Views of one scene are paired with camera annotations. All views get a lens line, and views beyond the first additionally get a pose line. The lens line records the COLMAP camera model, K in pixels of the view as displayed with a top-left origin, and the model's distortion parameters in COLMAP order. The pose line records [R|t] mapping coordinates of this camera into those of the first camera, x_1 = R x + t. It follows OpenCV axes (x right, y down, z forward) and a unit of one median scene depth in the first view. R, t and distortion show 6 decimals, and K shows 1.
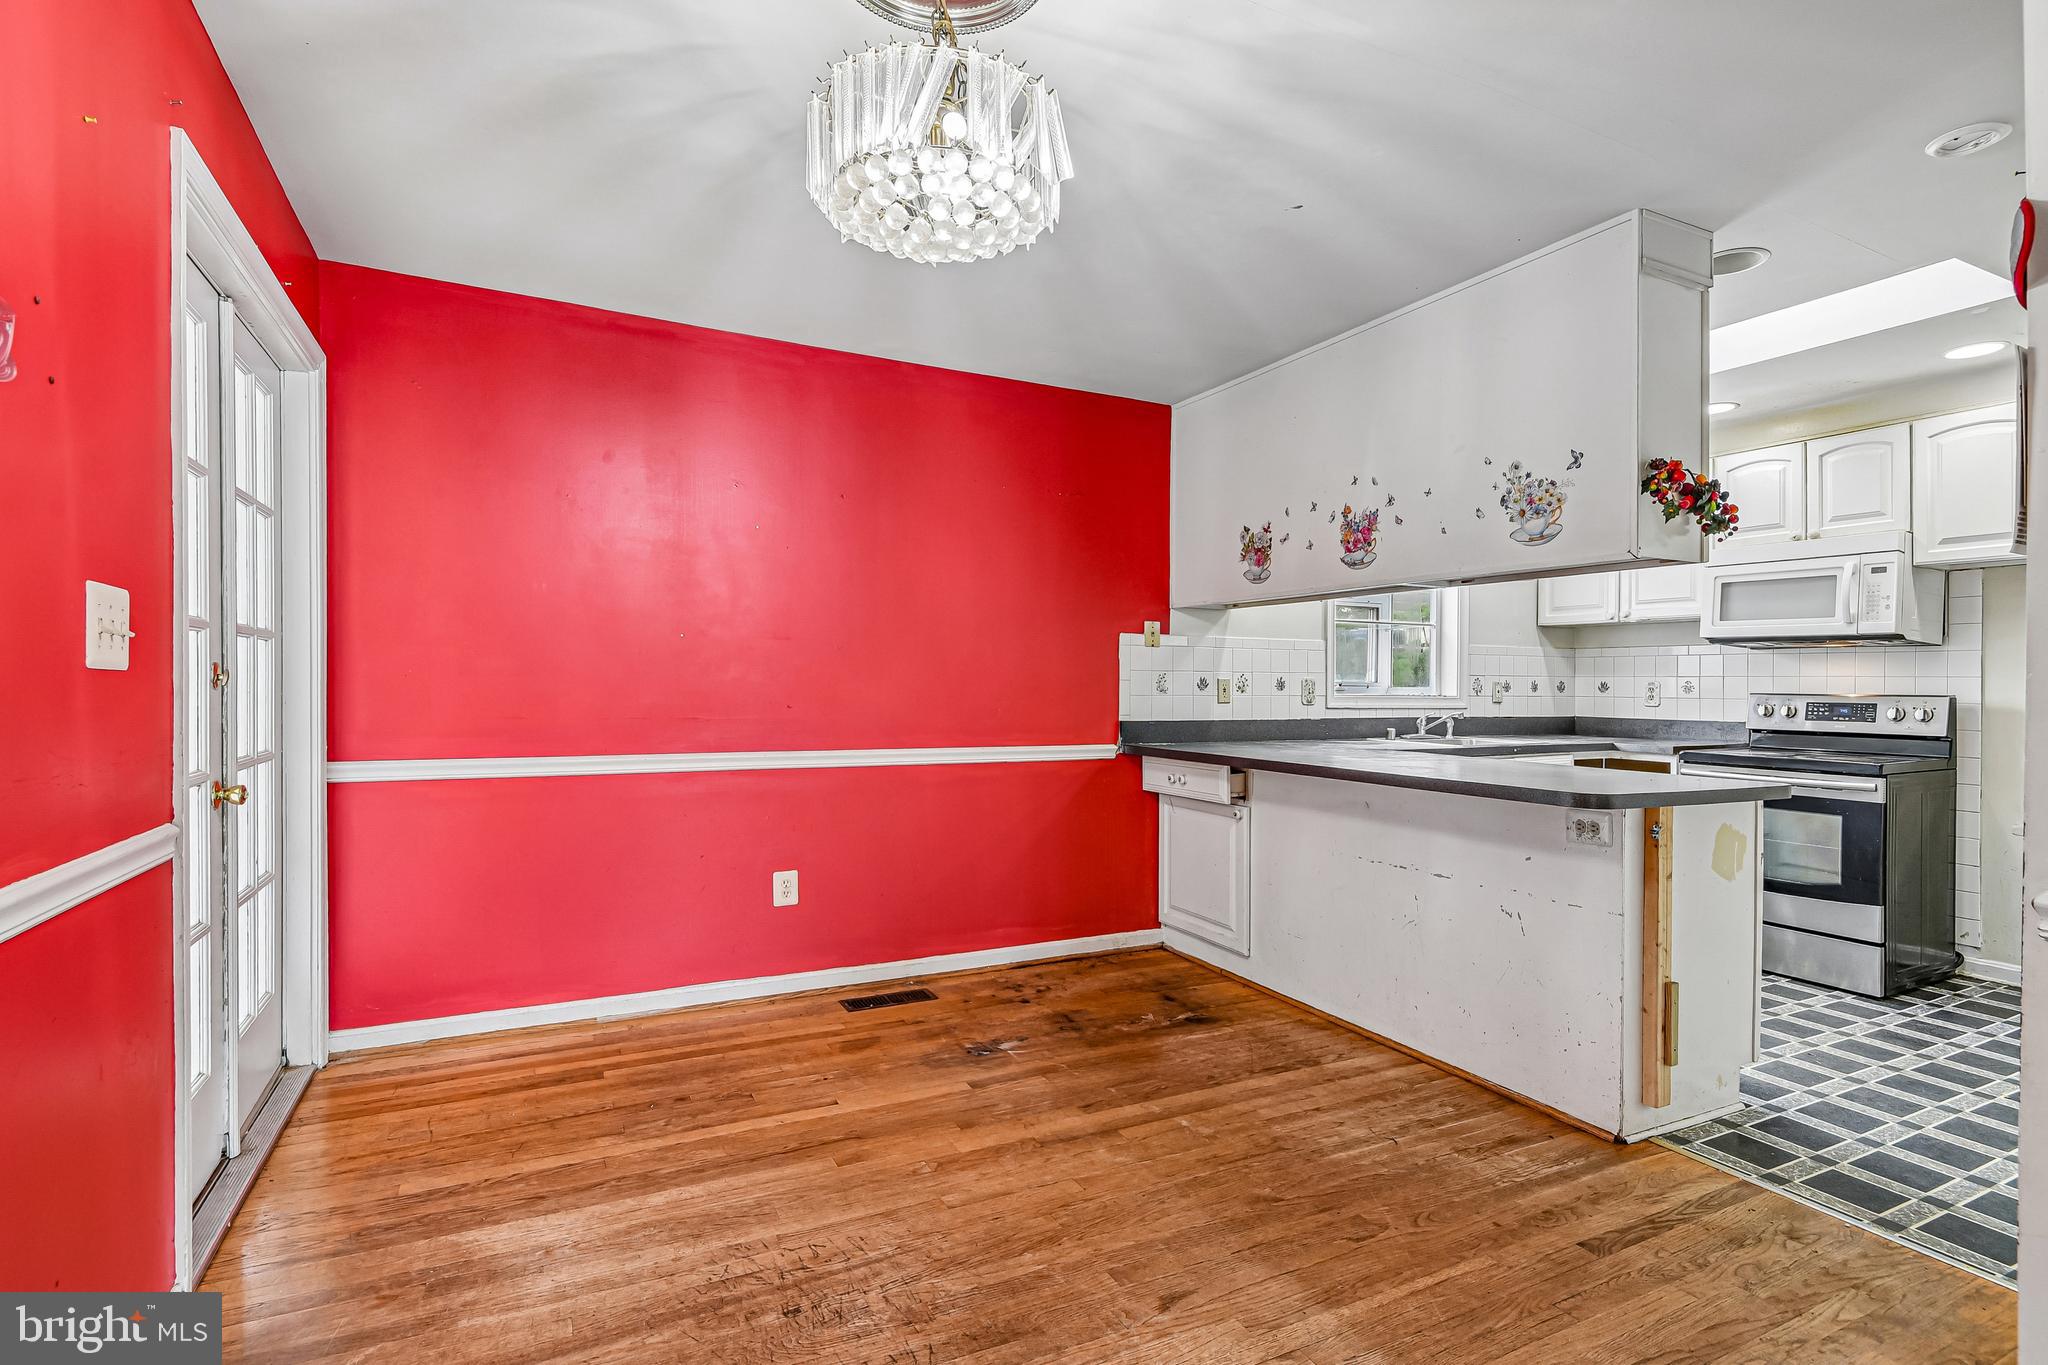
lens RADIAL K [[978.5, 0, 1028.1], [0, 978.5, 703.0], [0, 0, 1]] dist [-0.000181, -0.009766]
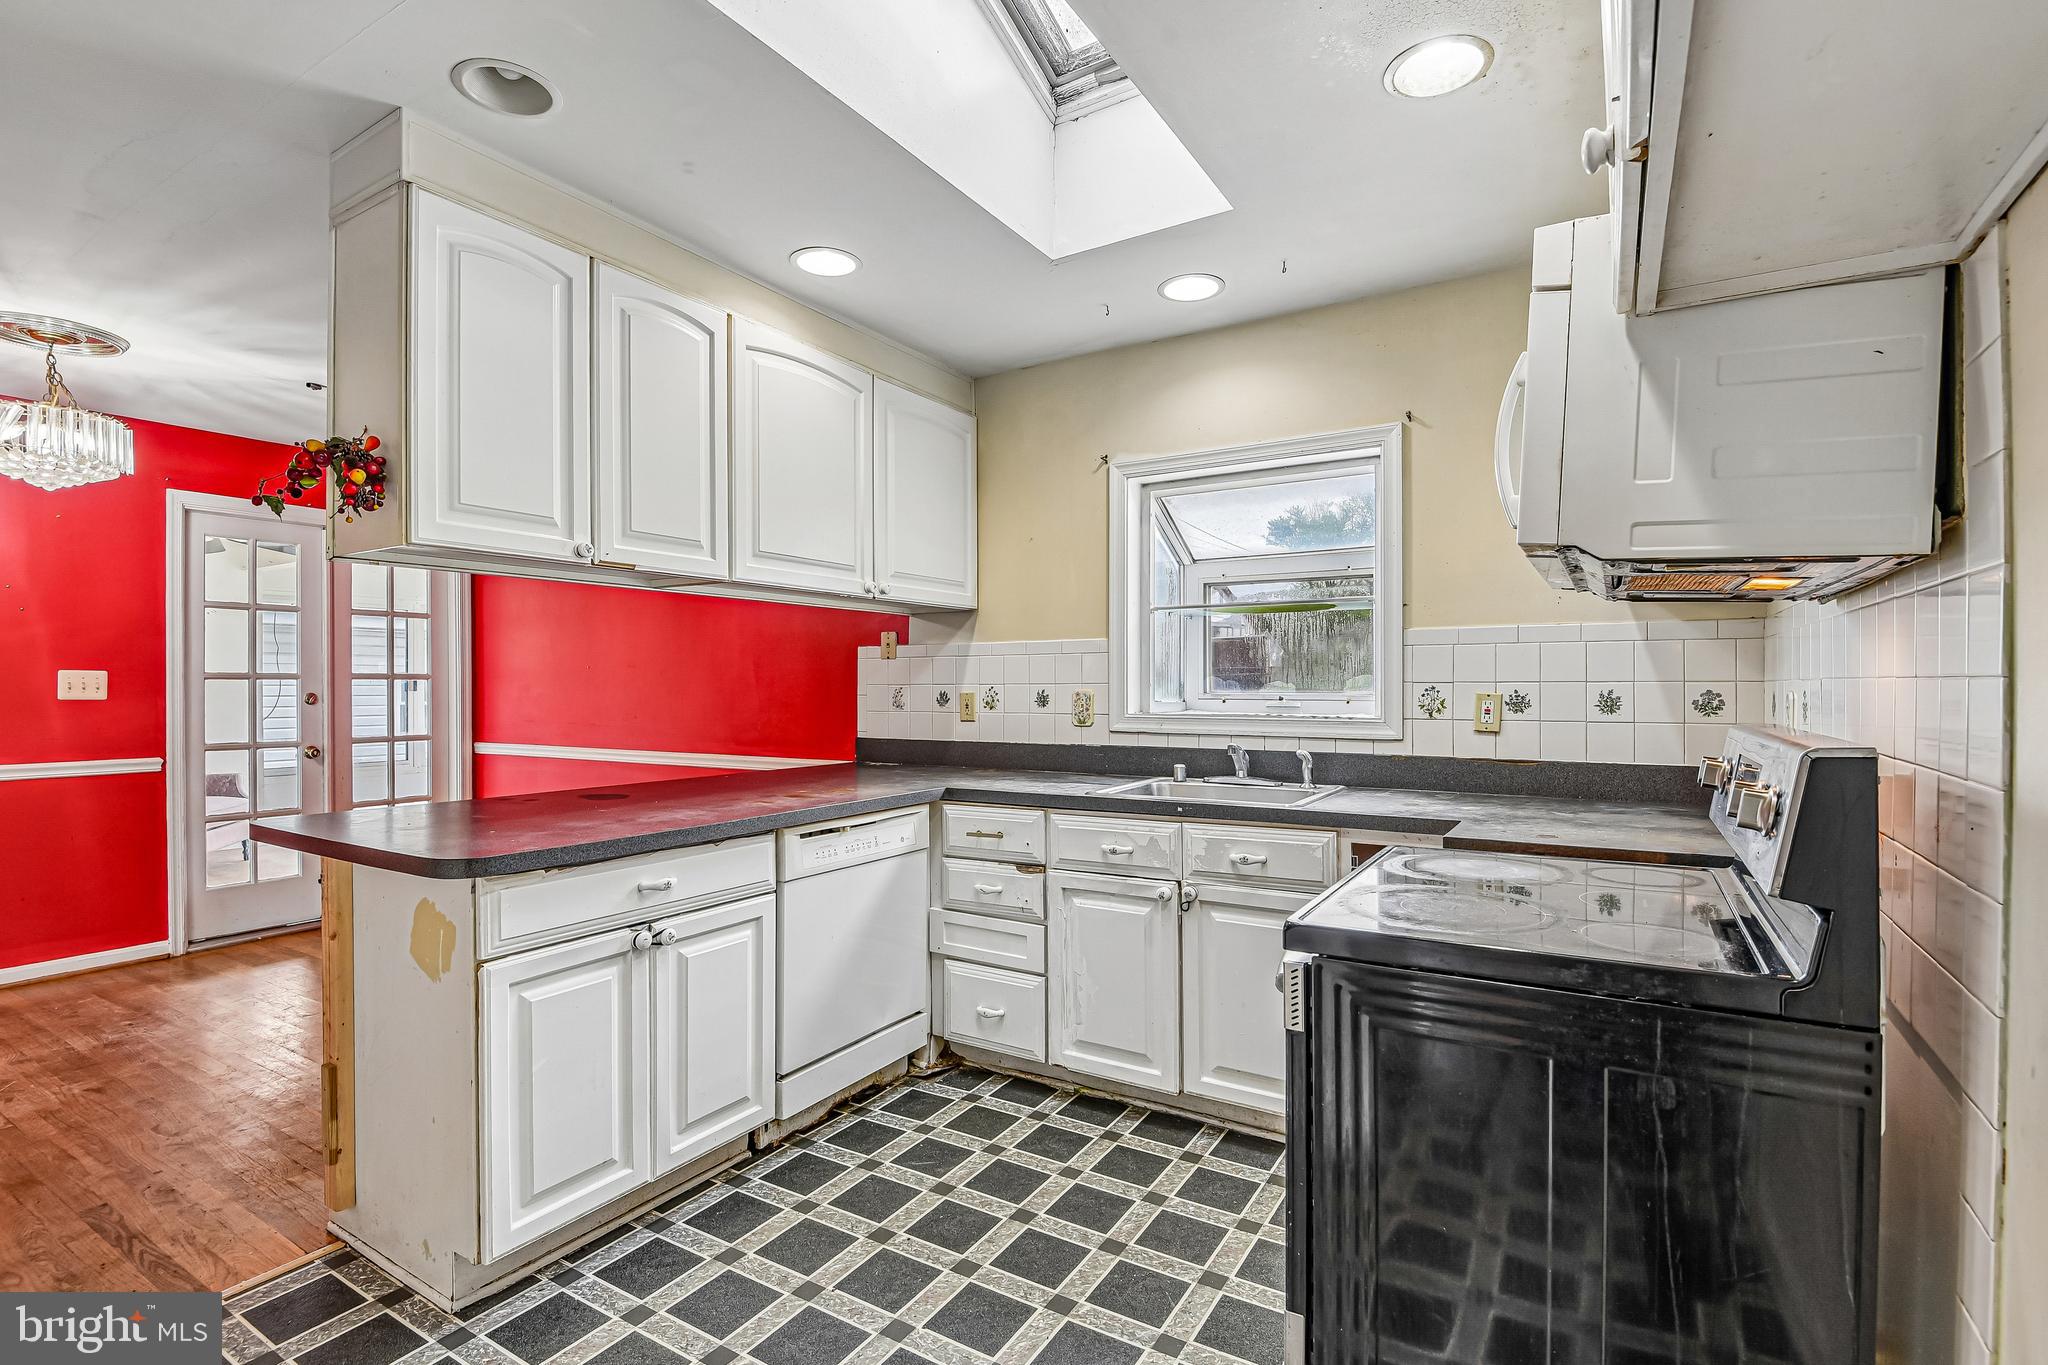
lens RADIAL K [[978.5, 0, 1028.6], [0, 978.5, 687.5], [0, 0, 1]] dist [-0.000181, -0.009766]
pose [[0.524156, -0.008406, -0.851581, 1.257887], [-0.009980, 0.999822, -0.016012, -0.021339], [0.851564, 0.016892, 0.523979, 0.794505]]
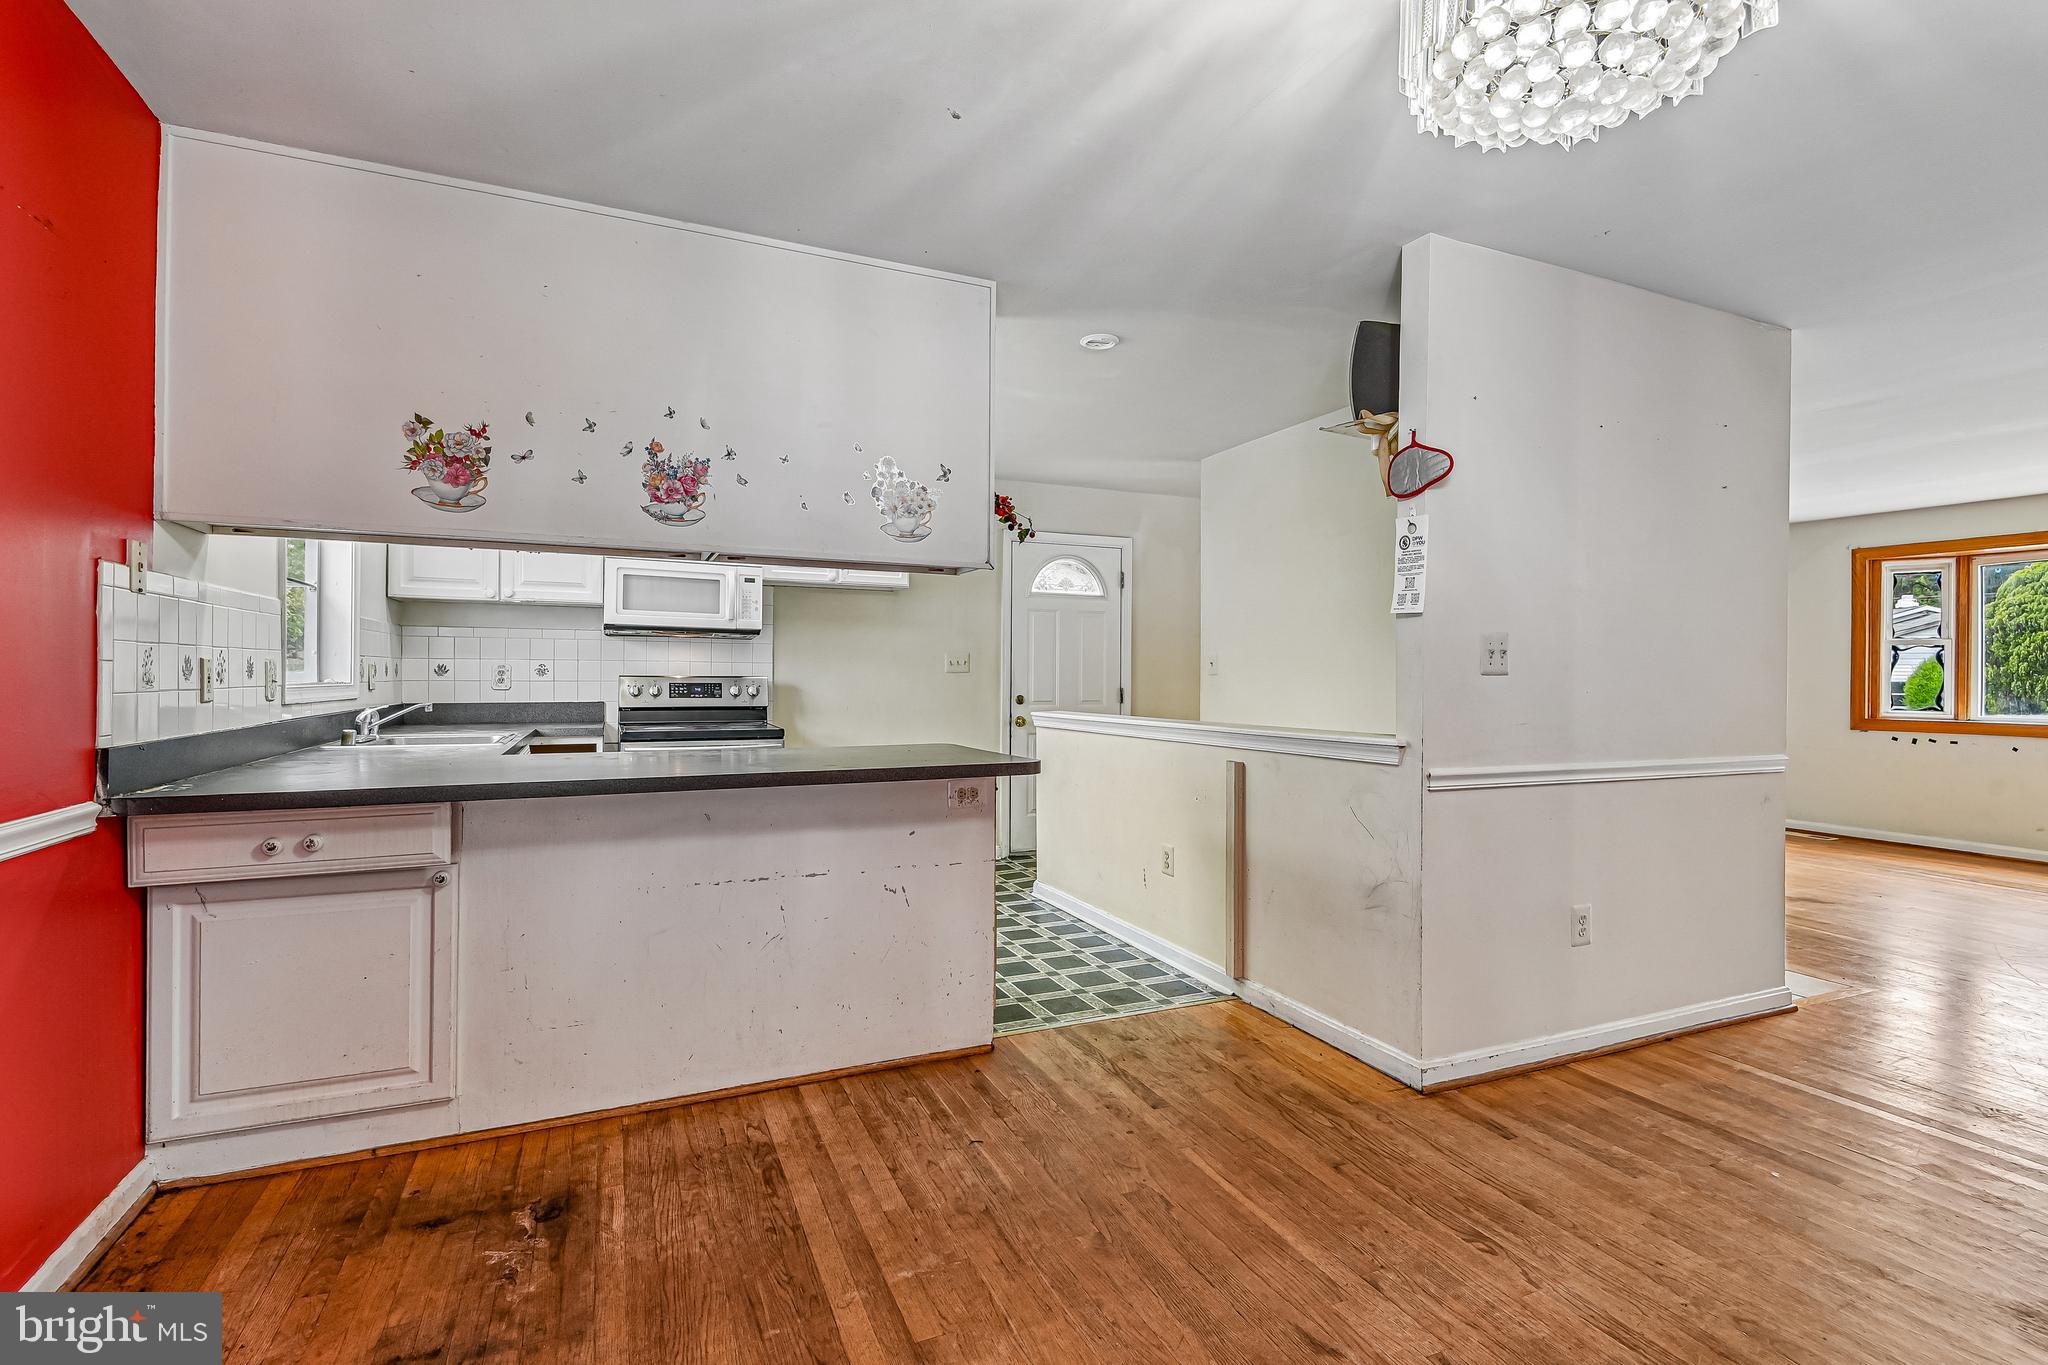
lens RADIAL K [[924.7, 0, 1028.2], [0, 924.7, 682.0], [0, 0, 1]] dist [0.019095, -0.003355]
pose [[0.049691, -0.014844, 0.998654, -0.398382], [0.013453, 0.999809, 0.014191, -0.015974], [-0.998674, 0.012729, 0.049881, 0.662176]]
